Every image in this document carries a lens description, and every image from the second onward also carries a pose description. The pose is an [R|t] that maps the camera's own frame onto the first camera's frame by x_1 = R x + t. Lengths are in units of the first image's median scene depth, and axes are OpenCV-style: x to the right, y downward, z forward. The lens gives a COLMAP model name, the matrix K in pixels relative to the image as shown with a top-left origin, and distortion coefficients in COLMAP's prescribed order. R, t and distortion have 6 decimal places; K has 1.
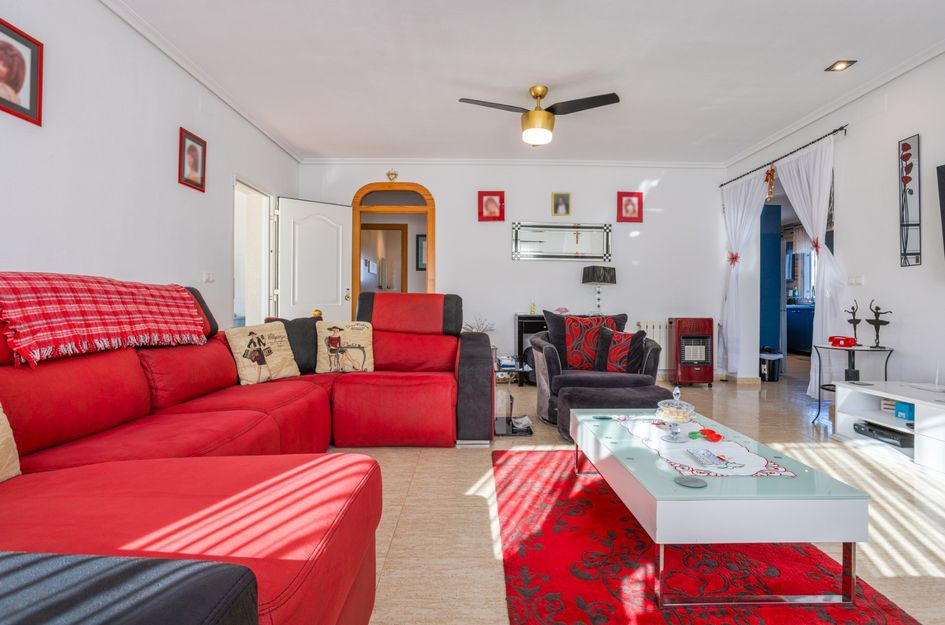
lens RADIAL K [[481.2, 0, 478.8], [0, 481.2, 305.3], [0, 0, 1]] dist [-0.046800, 0.039063]
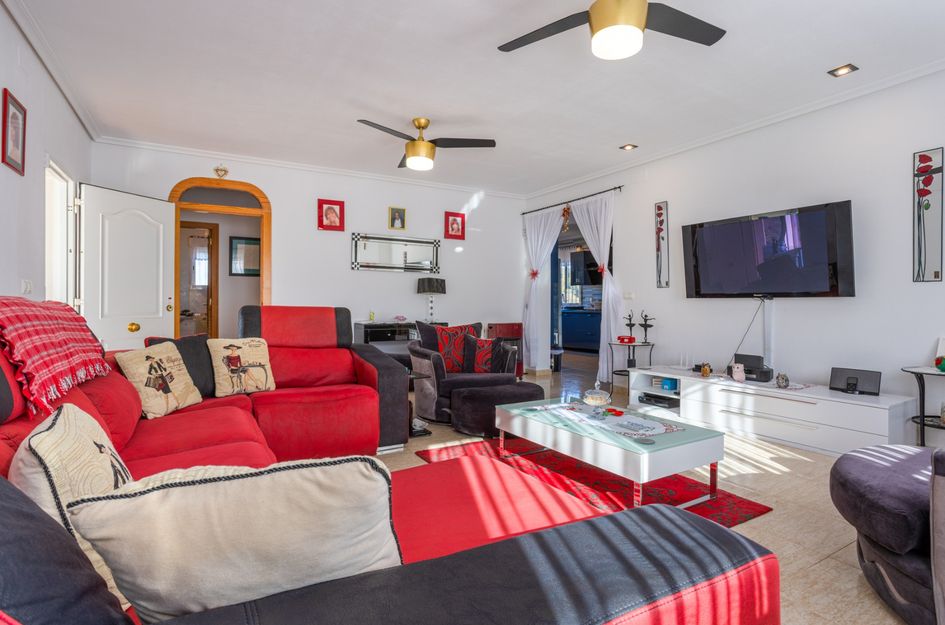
lens RADIAL K [[481.2, 0, 478.8], [0, 481.2, 305.3], [0, 0, 1]] dist [-0.046800, 0.039063]
pose [[0.870799, -0.003274, 0.491628, -0.307621], [0.004611, 0.999988, -0.001508, -0.024937], [-0.491617, 0.003580, 0.870804, -0.024809]]
